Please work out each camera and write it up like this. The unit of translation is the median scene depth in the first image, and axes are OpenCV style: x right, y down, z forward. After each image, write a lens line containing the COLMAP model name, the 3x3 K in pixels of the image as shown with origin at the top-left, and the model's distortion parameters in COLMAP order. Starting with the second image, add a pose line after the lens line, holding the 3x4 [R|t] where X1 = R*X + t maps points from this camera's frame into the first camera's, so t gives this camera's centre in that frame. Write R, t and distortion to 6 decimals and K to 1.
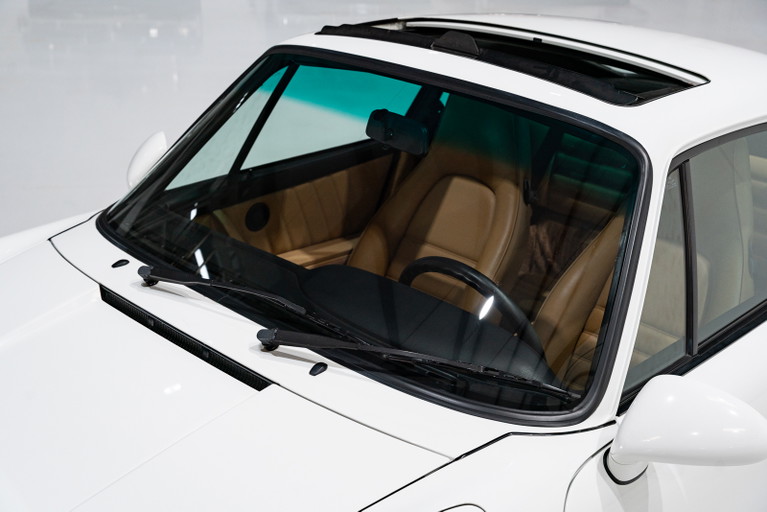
lens RADIAL K [[1032.1, 0, 383.5], [0, 1032.1, 256.0], [0, 0, 1]] dist [0.014550, -0.001854]
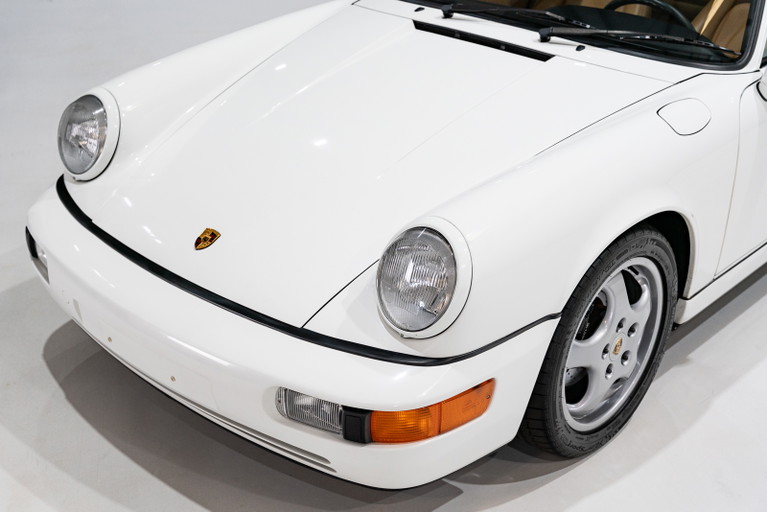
lens RADIAL K [[1032.1, 0, 383.5], [0, 1032.1, 256.0], [0, 0, 1]] dist [0.014550, -0.001854]
pose [[0.999475, -0.026167, 0.019129, -0.306276], [0.024545, 0.996445, 0.080590, 0.219190], [-0.021170, -0.080078, 0.996564, -0.498806]]
